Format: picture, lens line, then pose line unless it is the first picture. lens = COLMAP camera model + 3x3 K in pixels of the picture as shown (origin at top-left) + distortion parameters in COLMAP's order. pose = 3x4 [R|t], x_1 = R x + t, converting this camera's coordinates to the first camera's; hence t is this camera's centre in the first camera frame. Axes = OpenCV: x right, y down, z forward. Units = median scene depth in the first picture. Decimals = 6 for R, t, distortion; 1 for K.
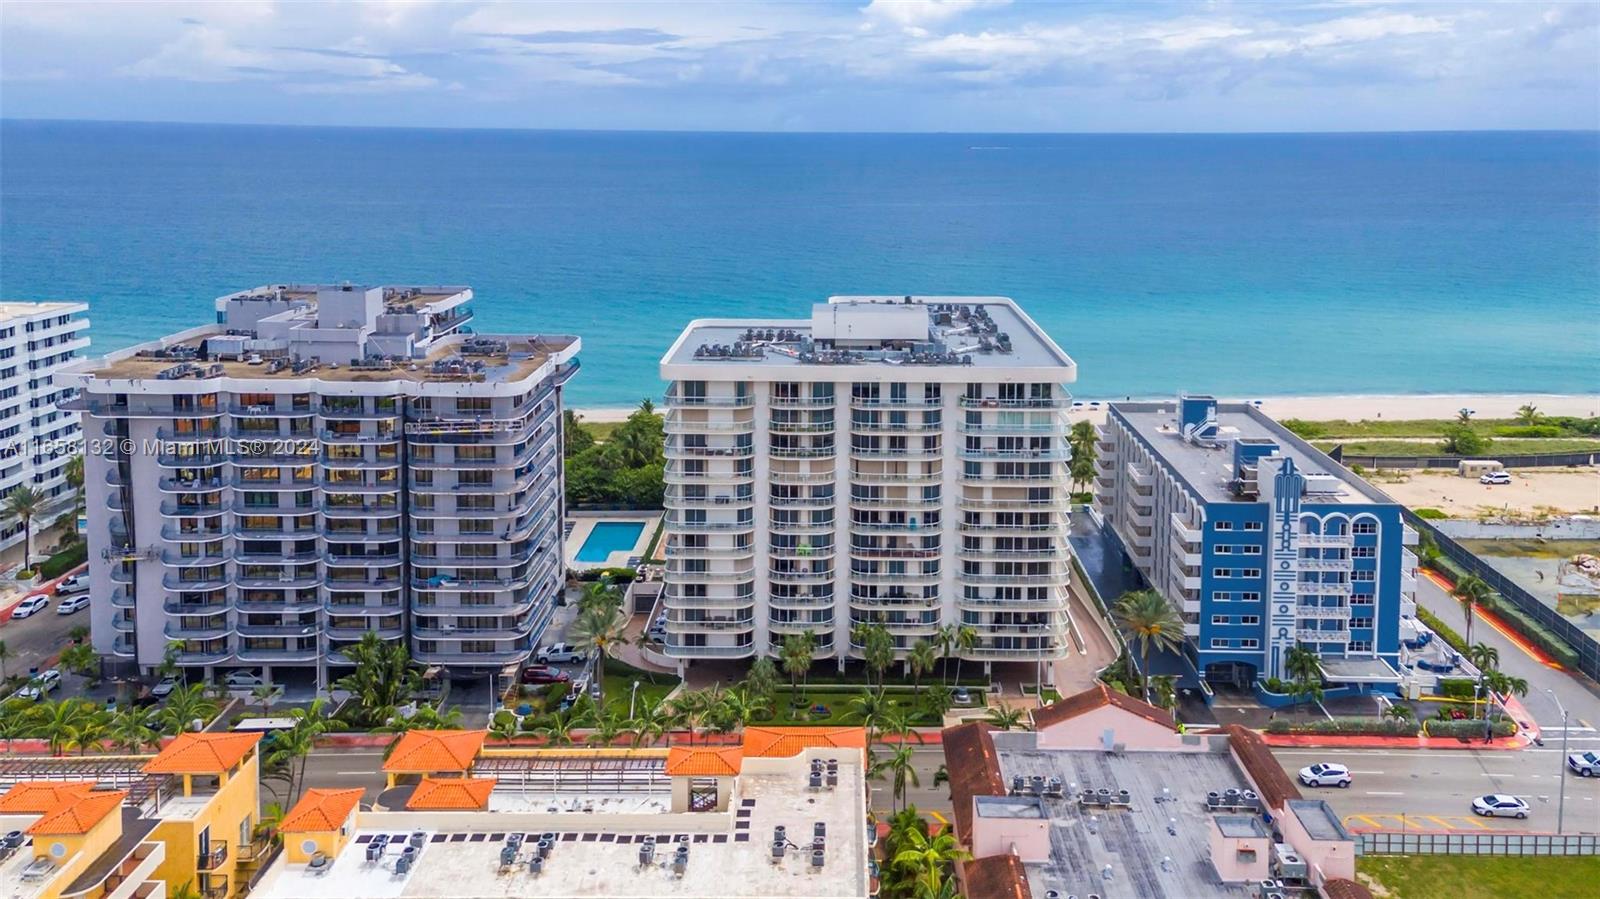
lens RADIAL K [[1278.2, 0, 802.9], [0, 1278.2, 371.6], [0, 0, 1]] dist [0.092309, -0.001253]
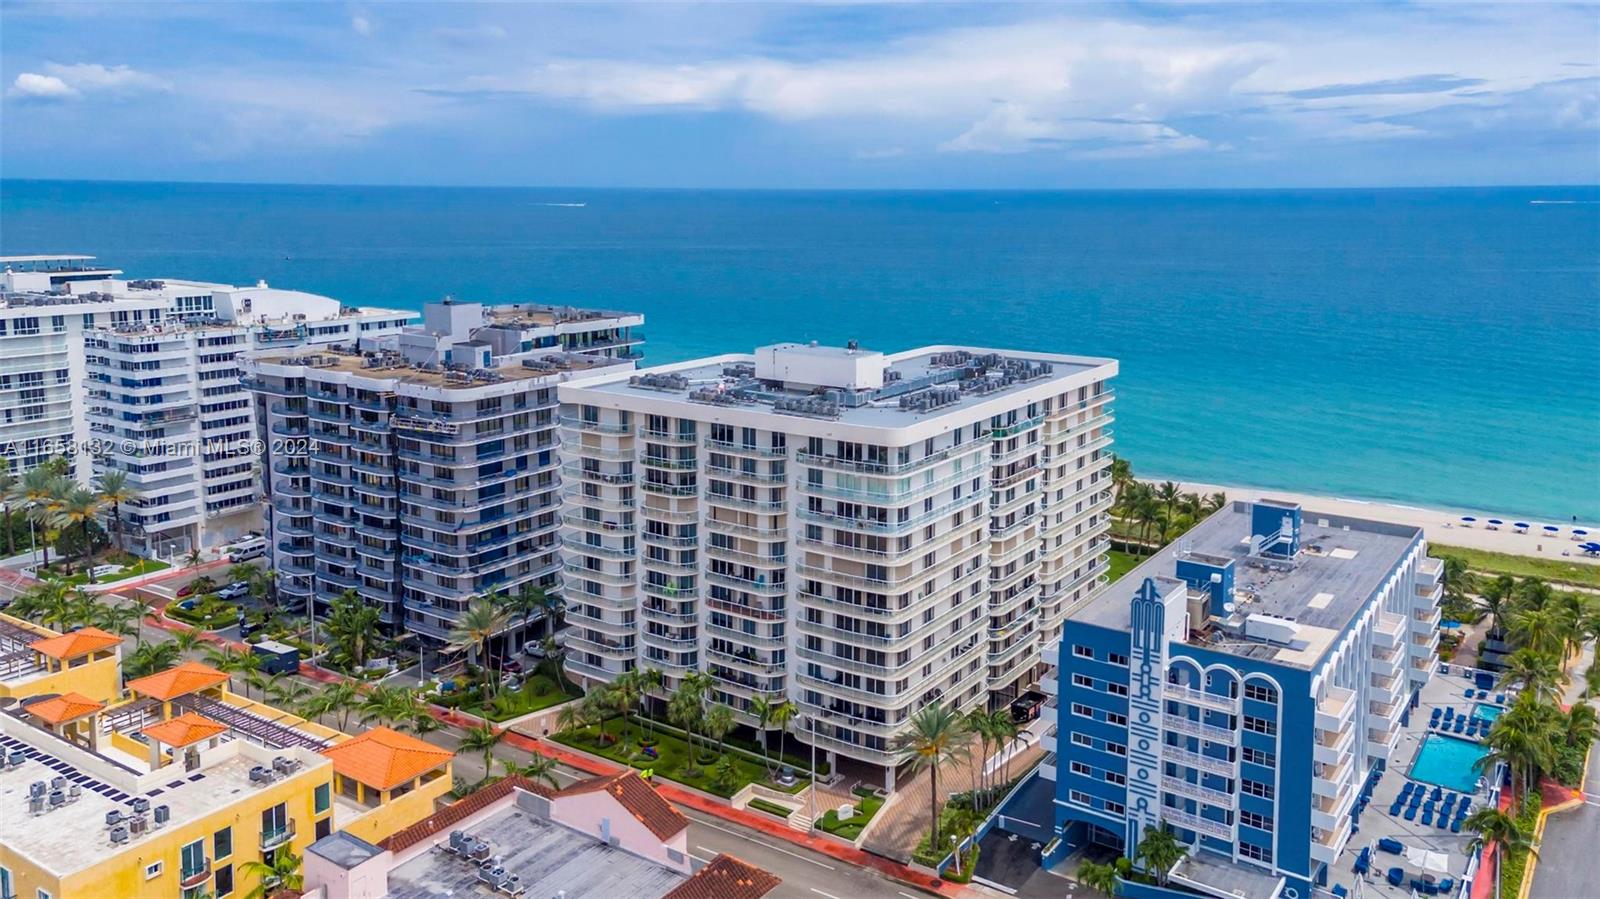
lens RADIAL K [[1236.9, 0, 801.0], [0, 1236.9, 447.3], [0, 0, 1]] dist [0.079475, 0.002508]
pose [[0.829180, 0.112398, -0.547565, 0.582959], [-0.103555, 0.993507, 0.047122, -0.022946], [0.549306, 0.017630, 0.835435, 0.267517]]
